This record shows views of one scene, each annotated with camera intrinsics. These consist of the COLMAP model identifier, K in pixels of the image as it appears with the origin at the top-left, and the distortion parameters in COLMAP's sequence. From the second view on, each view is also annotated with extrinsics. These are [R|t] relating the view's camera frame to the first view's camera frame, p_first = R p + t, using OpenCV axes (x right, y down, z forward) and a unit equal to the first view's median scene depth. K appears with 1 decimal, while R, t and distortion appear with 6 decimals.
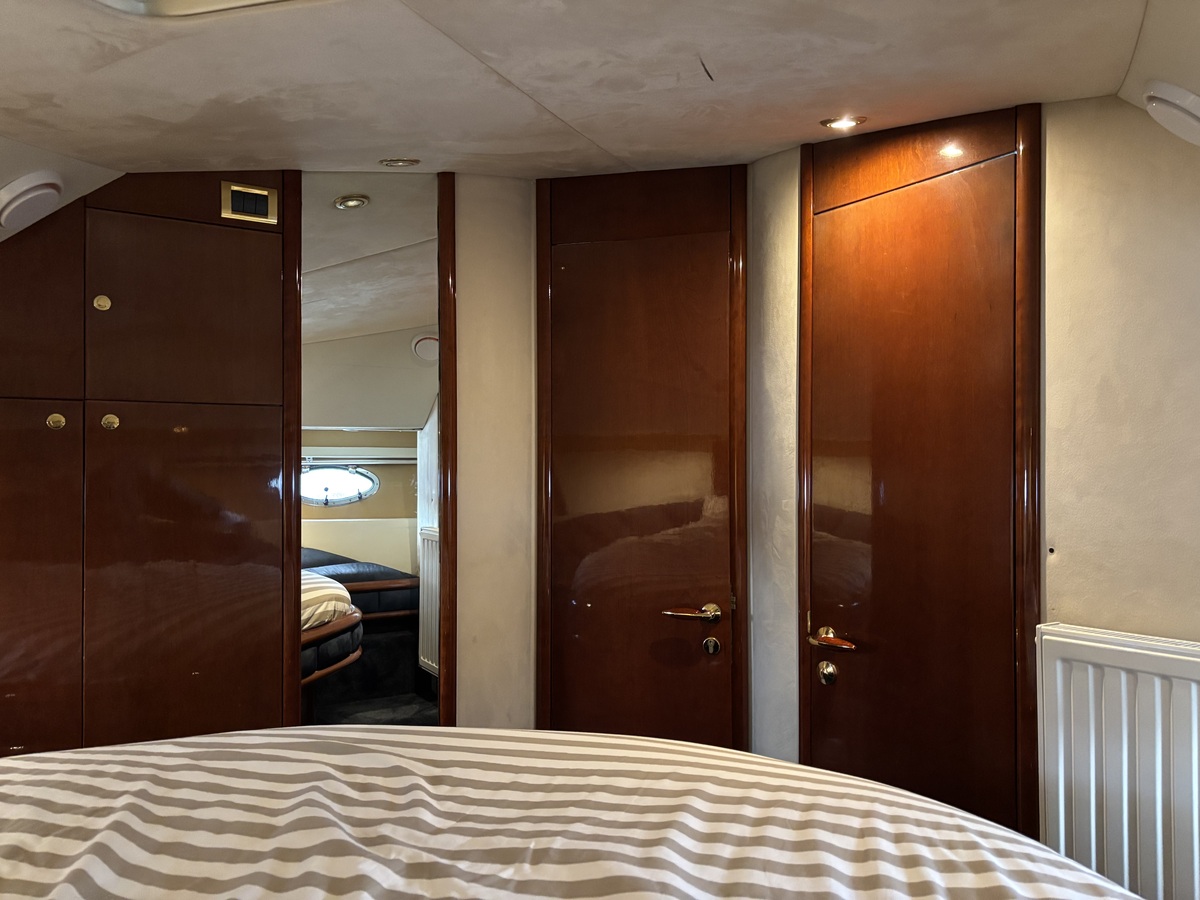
lens RADIAL K [[905.0, 0, 607.7], [0, 905.0, 452.0], [0, 0, 1]] dist [0.037221, -0.045912]
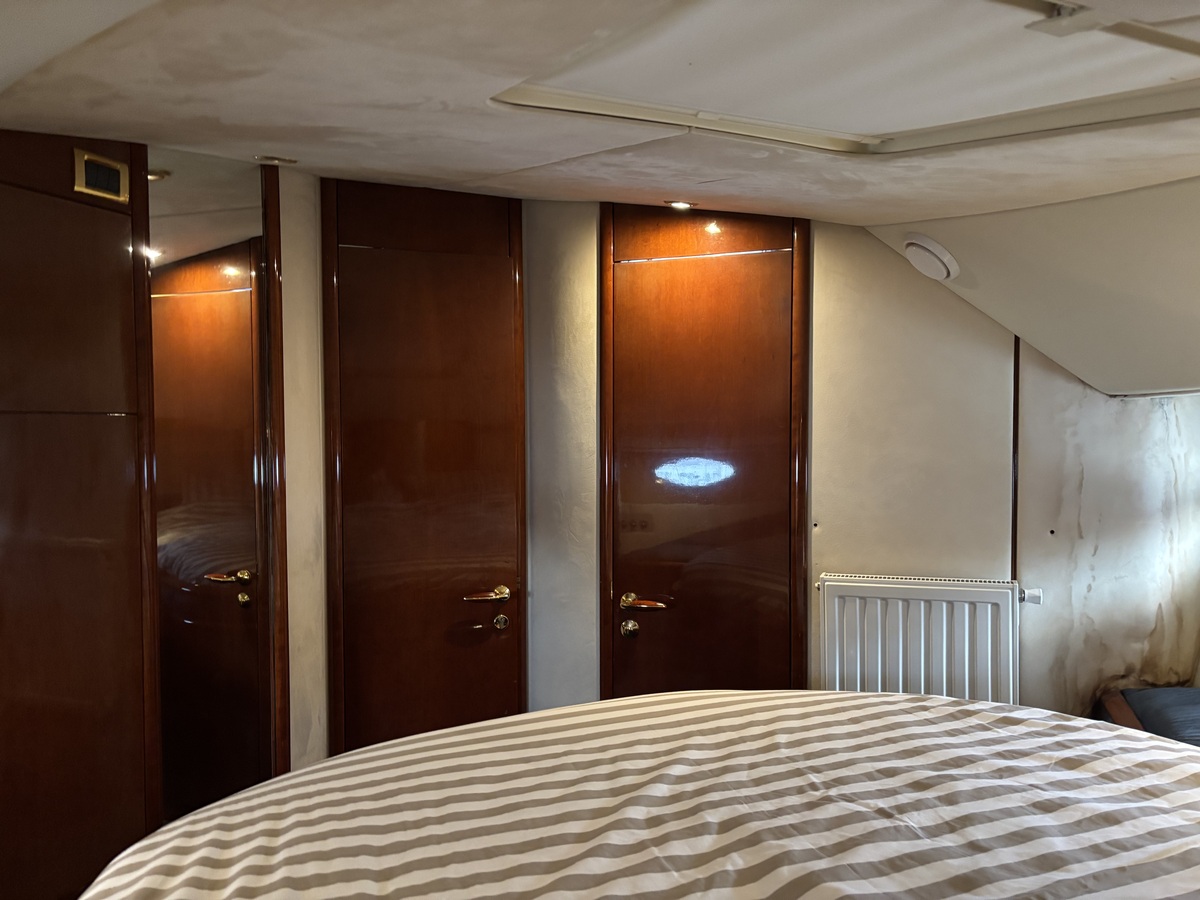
lens RADIAL K [[914.9, 0, 598.8], [0, 914.9, 449.3], [0, 0, 1]] dist [0.177798, -0.364930]
pose [[0.792742, -0.015310, 0.609365, -0.564257], [-0.008207, 0.999326, 0.035785, -0.053047], [-0.609503, -0.033370, 0.792082, 0.015505]]
